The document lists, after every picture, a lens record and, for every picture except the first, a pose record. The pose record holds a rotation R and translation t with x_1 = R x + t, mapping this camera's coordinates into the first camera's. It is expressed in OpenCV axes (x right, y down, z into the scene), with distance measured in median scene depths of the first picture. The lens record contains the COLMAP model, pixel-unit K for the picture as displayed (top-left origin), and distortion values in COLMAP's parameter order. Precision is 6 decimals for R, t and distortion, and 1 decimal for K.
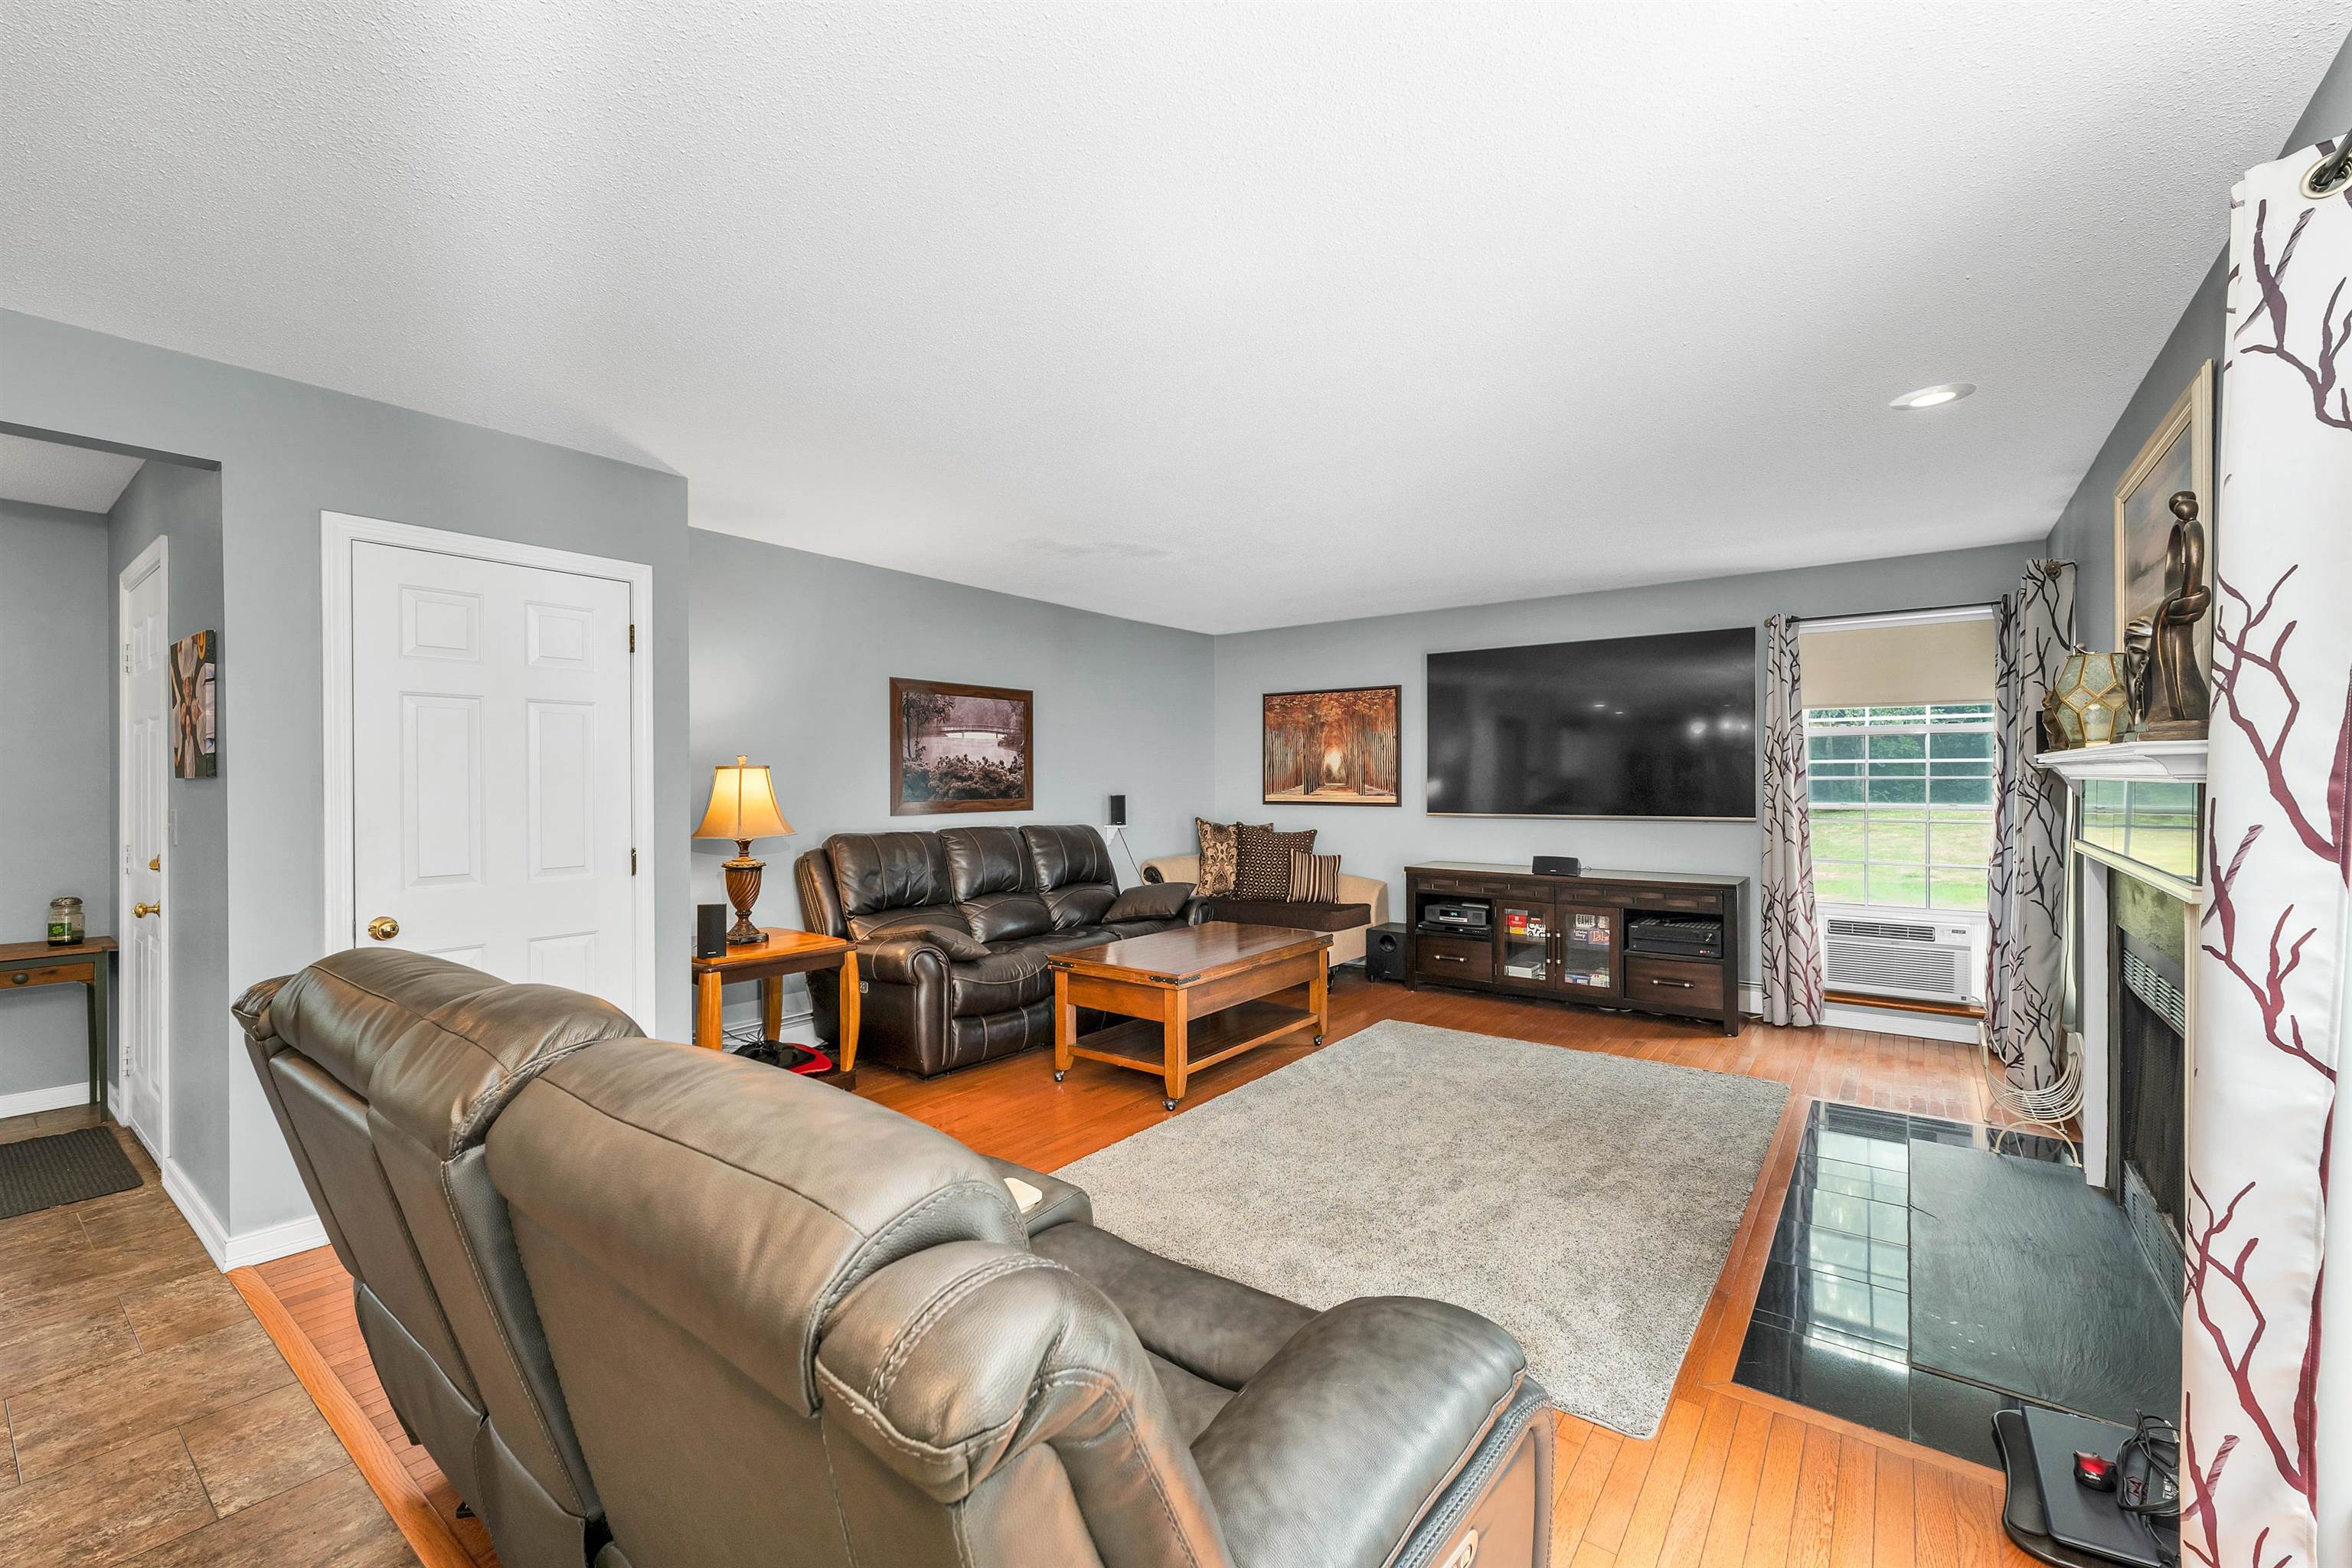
lens RADIAL K [[977.2, 0, 1207.4], [0, 977.2, 787.3], [0, 0, 1]] dist [0.000715, 0.000010]
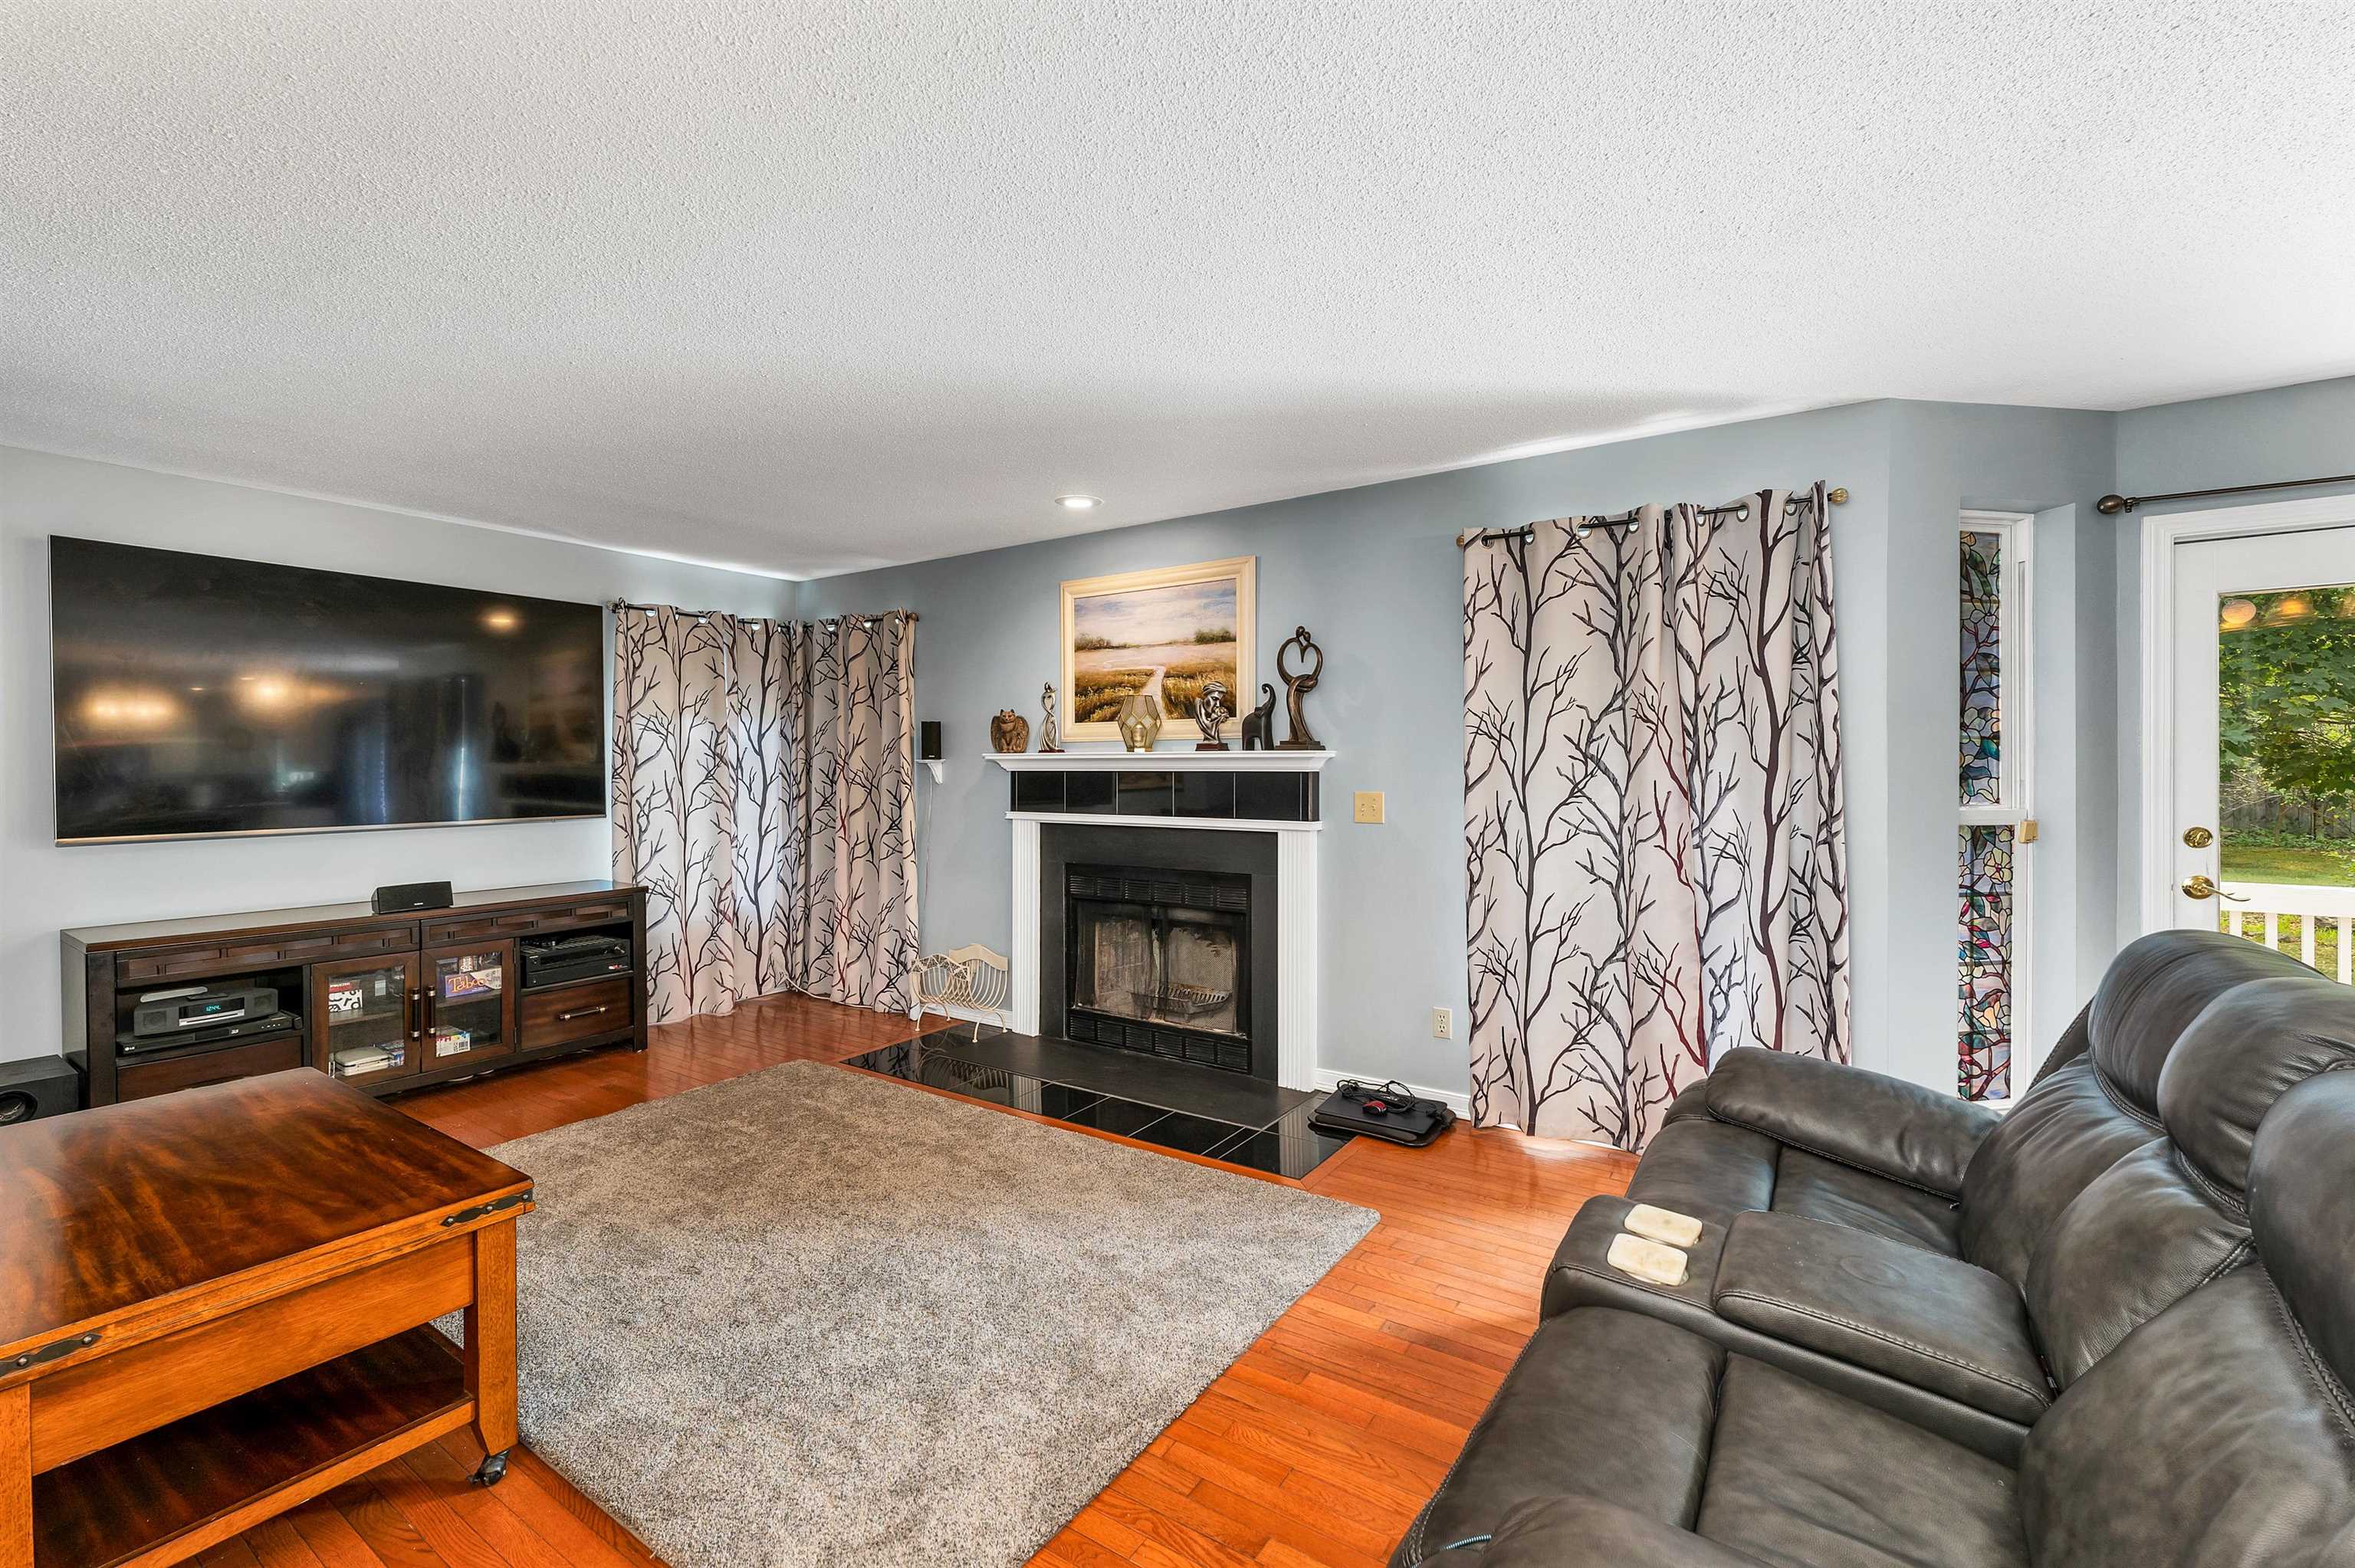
lens RADIAL K [[978.3, 0, 1148.1], [0, 978.3, 768.5], [0, 0, 1]] dist [0.000715, 0.000010]
pose [[-0.025104, -0.002847, 0.999681, -0.392119], [0.012975, 0.999911, 0.003173, -0.008437], [-0.999601, 0.013050, -0.025065, 0.530864]]
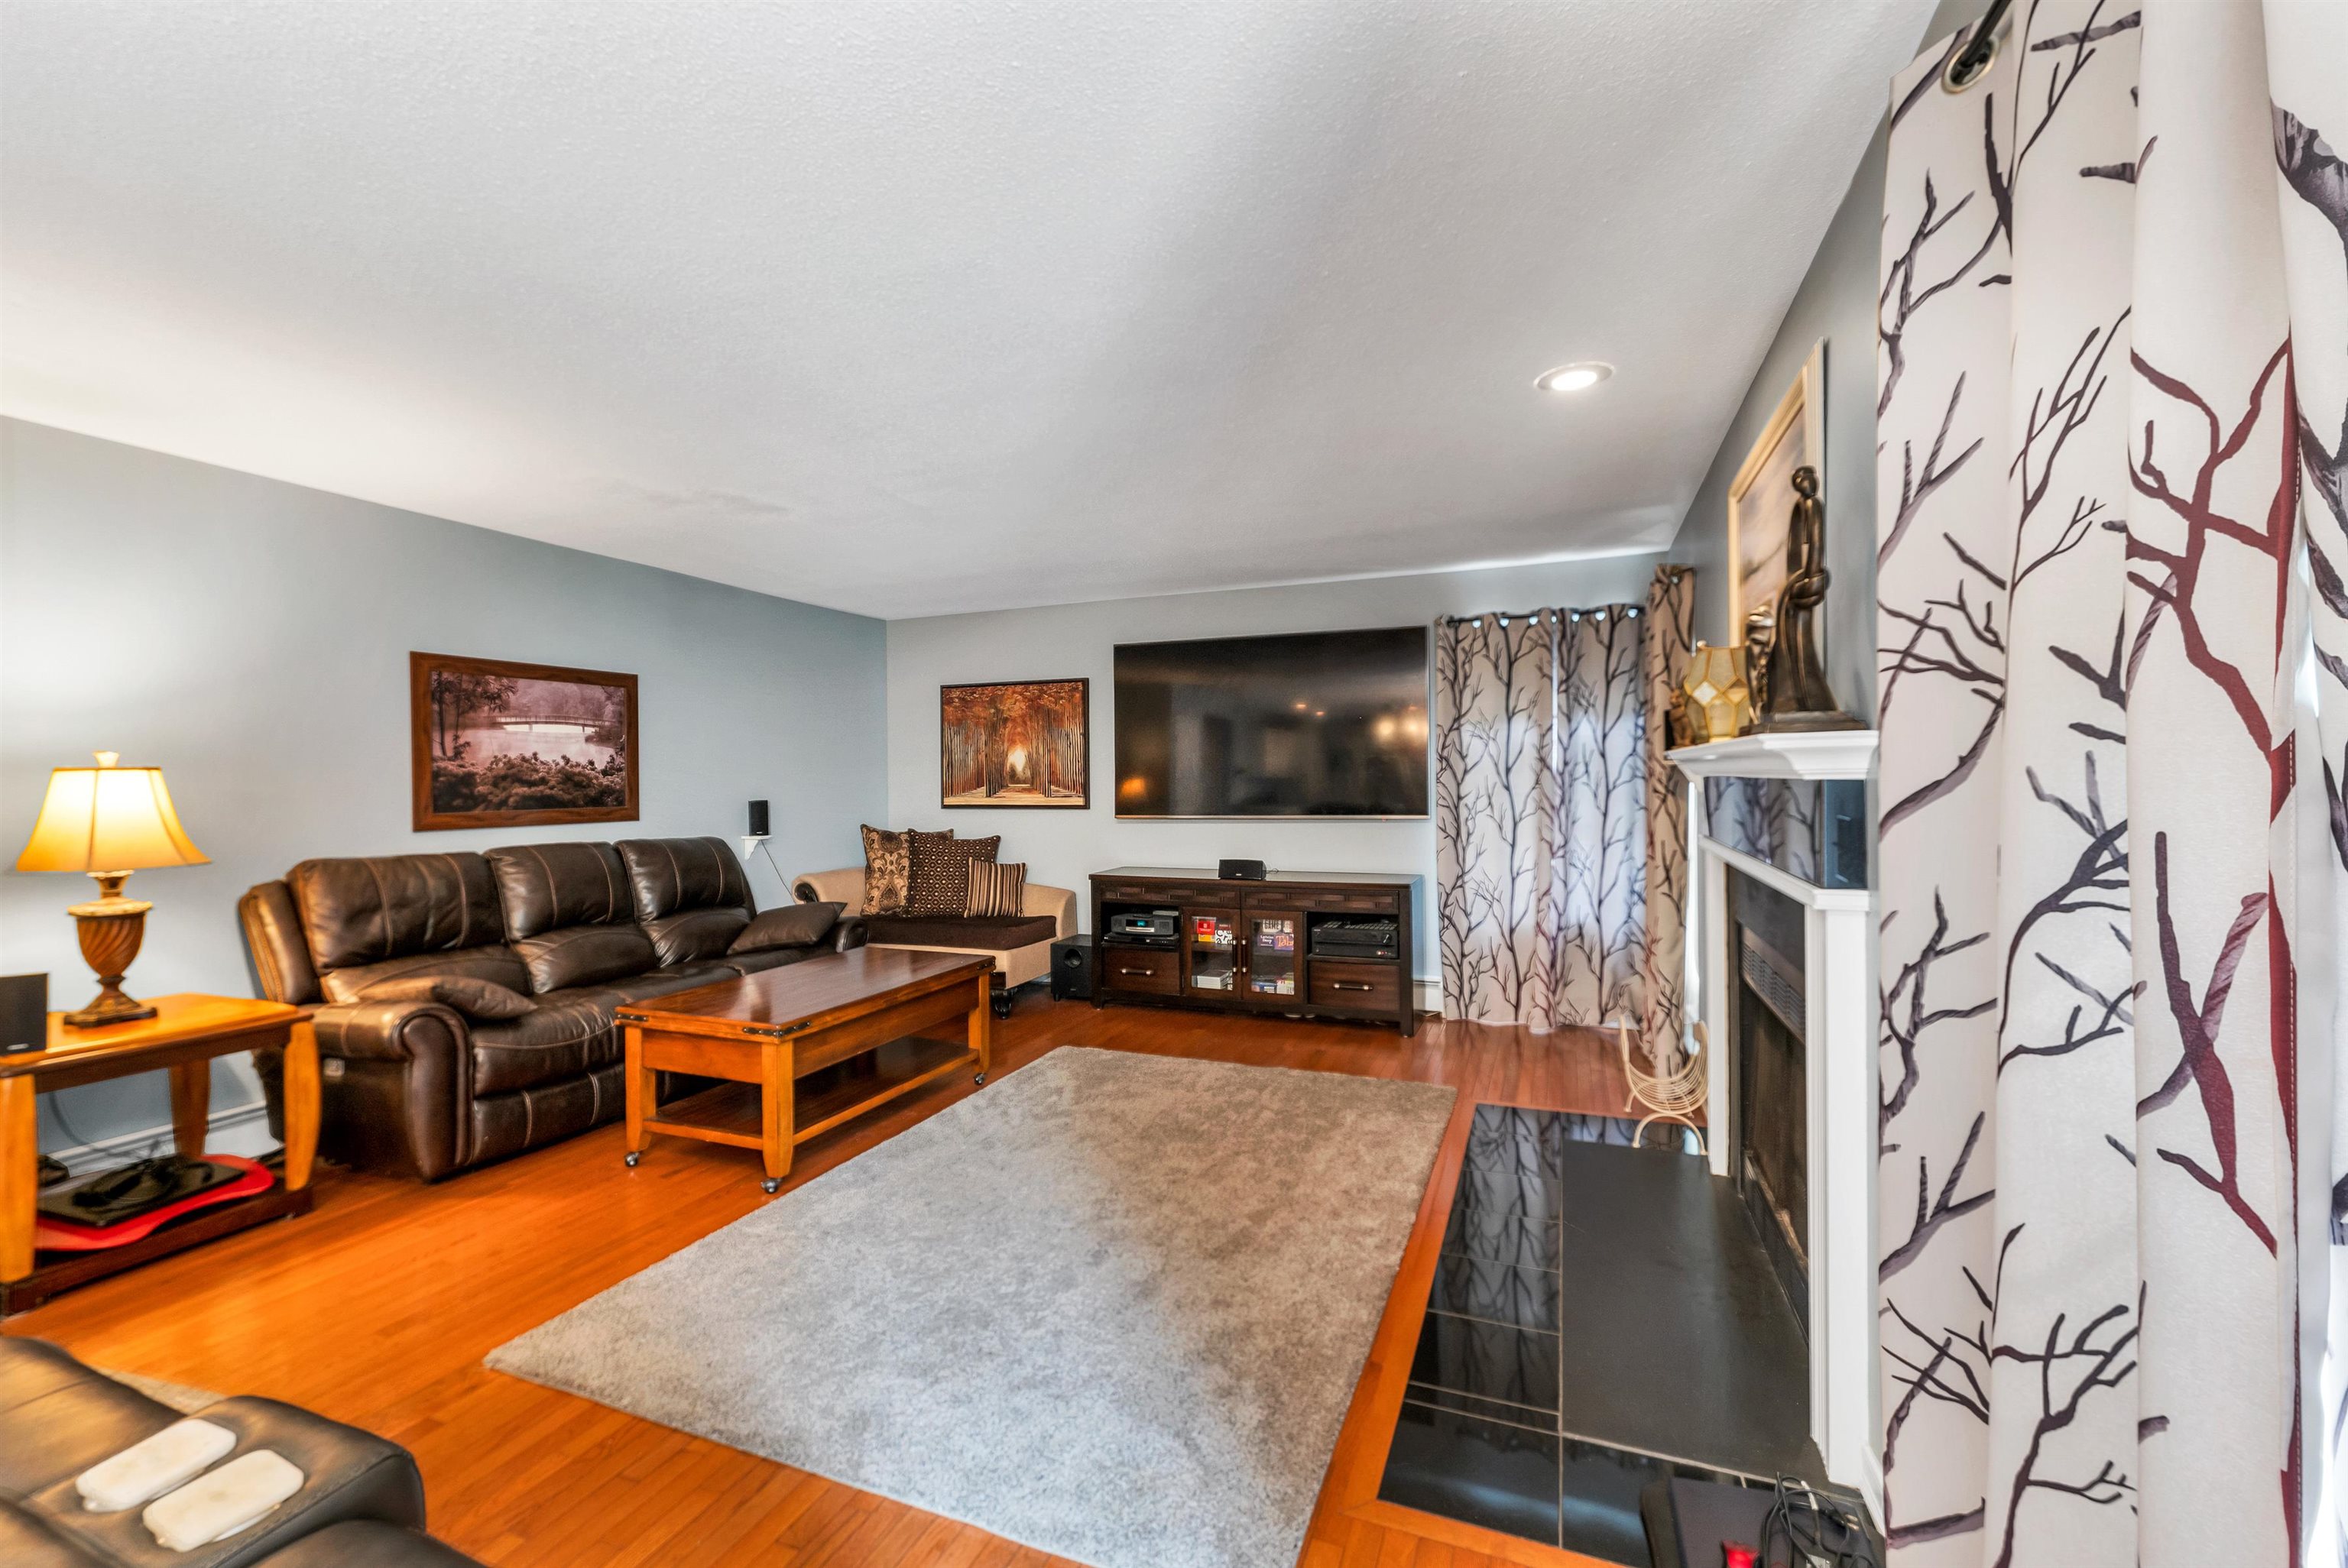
lens RADIAL K [[975.4, 0, 1213.0], [0, 975.4, 790.9], [0, 0, 1]] dist [0.000715, 0.000010]
pose [[0.961783, -0.010329, 0.273619, 0.076031], [0.009425, 0.999945, 0.004620, -0.000855], [-0.273651, -0.001865, 0.961827, 0.099578]]
